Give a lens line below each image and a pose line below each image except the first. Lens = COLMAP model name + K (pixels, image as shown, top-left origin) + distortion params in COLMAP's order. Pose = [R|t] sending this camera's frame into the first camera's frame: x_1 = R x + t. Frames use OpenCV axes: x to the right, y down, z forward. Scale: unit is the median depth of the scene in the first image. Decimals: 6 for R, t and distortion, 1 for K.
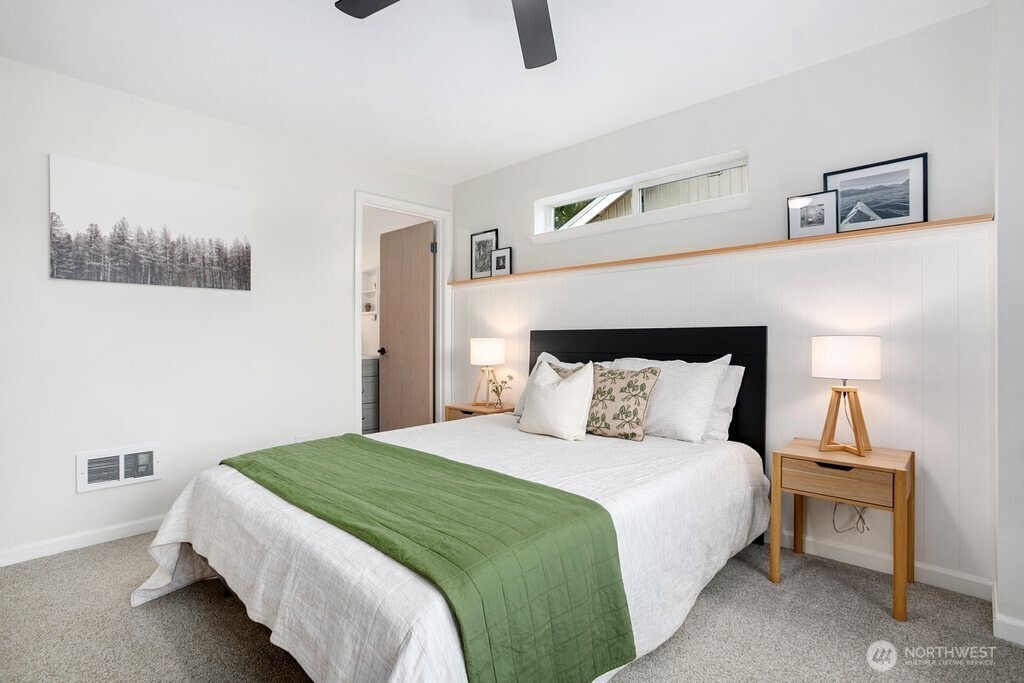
lens RADIAL K [[480.9, 0, 512.0], [0, 480.9, 341.5], [0, 0, 1]] dist [-0.081415, 0.049683]
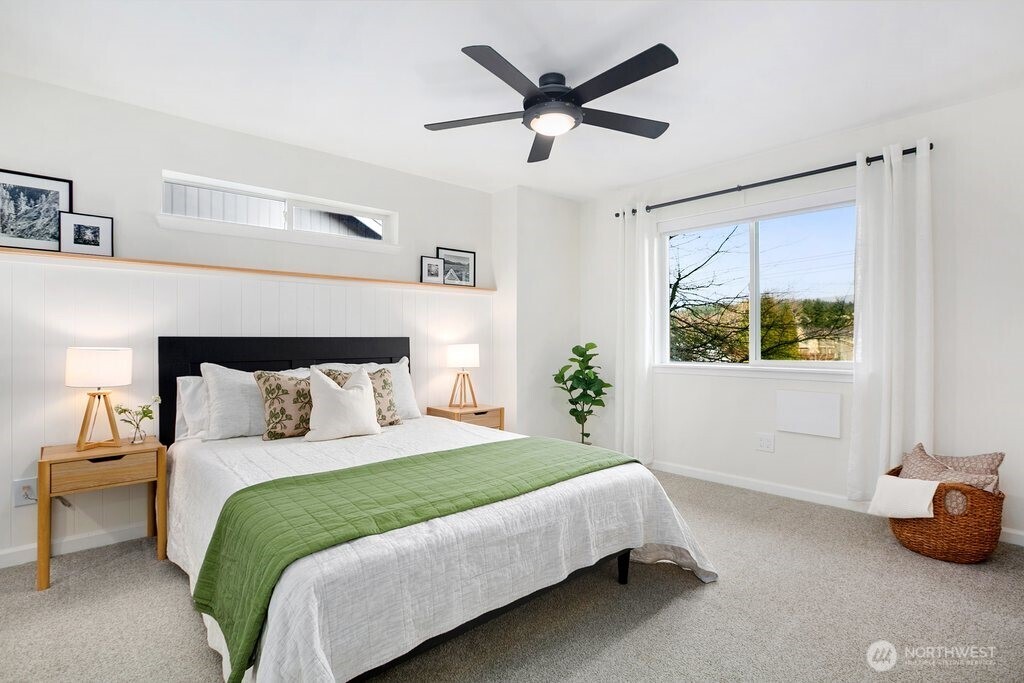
lens RADIAL K [[480.9, 0, 512.0], [0, 480.9, 341.5], [0, 0, 1]] dist [-0.081415, 0.049683]
pose [[0.109439, -0.005147, 0.993980, -0.902827], [0.000728, 0.999987, 0.005098, -0.024445], [-0.993993, 0.000165, 0.109441, 0.485687]]
